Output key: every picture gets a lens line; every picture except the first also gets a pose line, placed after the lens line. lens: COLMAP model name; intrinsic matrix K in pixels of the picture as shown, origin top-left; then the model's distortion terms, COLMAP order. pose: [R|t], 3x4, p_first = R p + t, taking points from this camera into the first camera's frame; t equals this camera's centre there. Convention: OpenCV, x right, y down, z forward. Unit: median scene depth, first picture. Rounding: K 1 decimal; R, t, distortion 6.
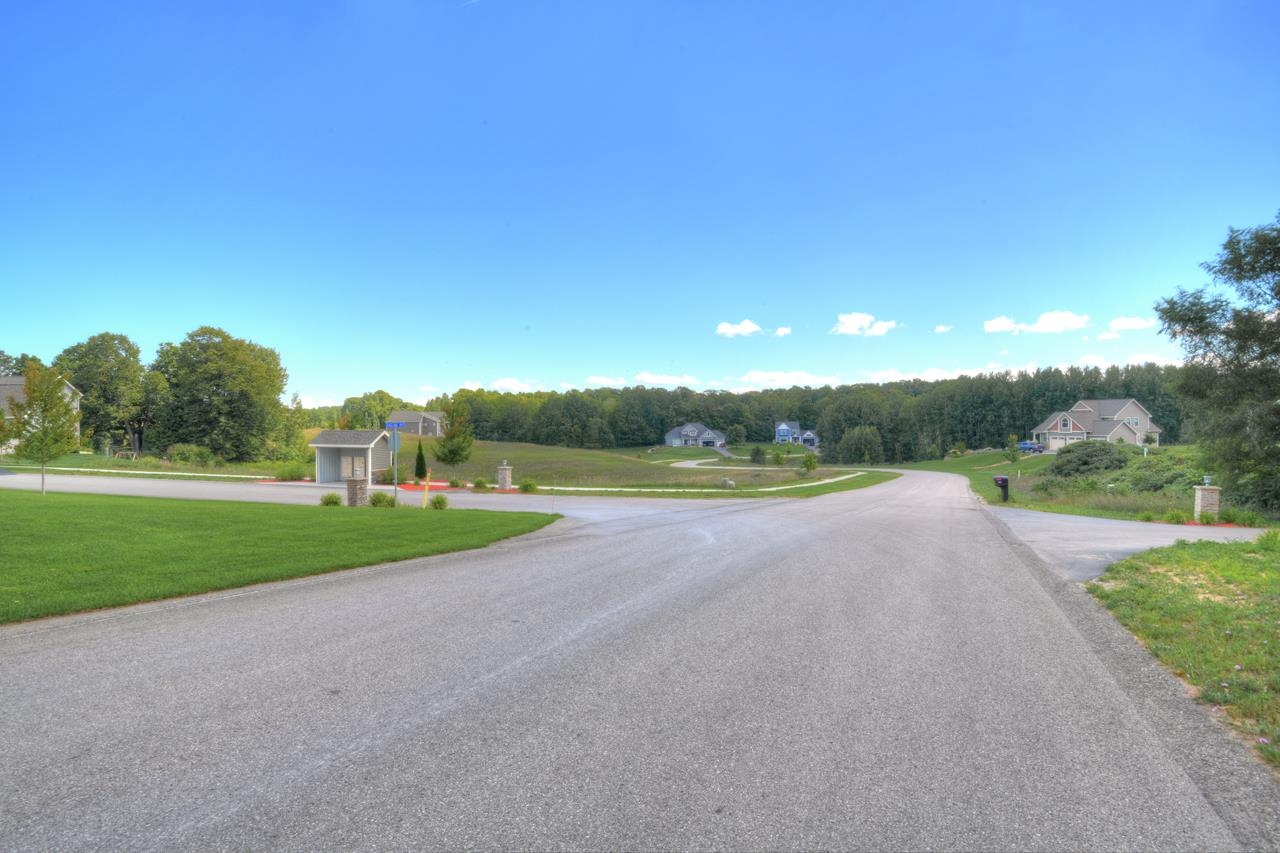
lens RADIAL K [[681.9, 0, 639.7], [0, 681.9, 434.9], [0, 0, 1]] dist [-0.029766, -0.001698]
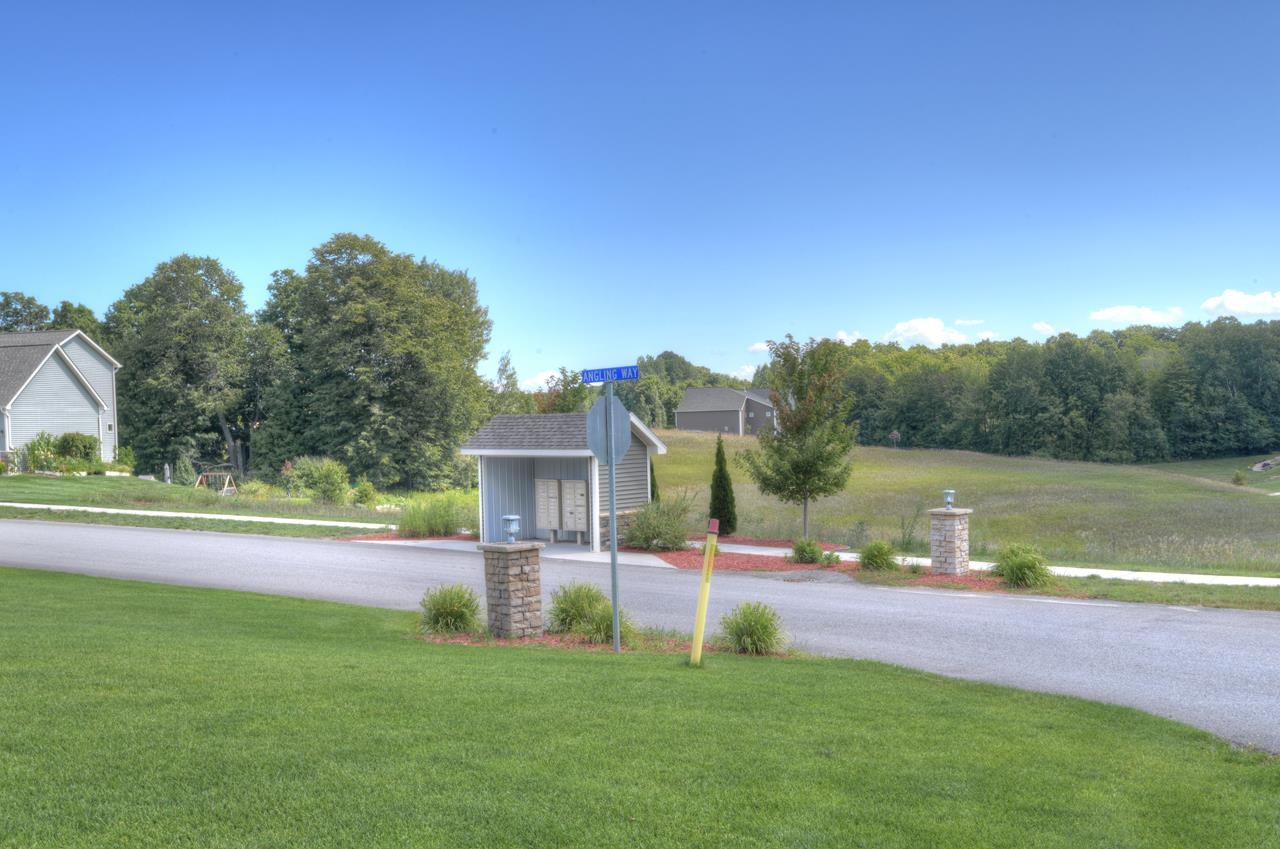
lens RADIAL K [[1288.3, 0, 641.6], [0, 1288.3, 429.2], [0, 0, 1]] dist [0.060097, 0.000000]
pose [[0.922175, -0.015943, -0.386444, -0.039981], [0.012880, 0.999862, -0.010513, 0.005372], [0.386558, 0.004717, 0.922253, 0.153342]]
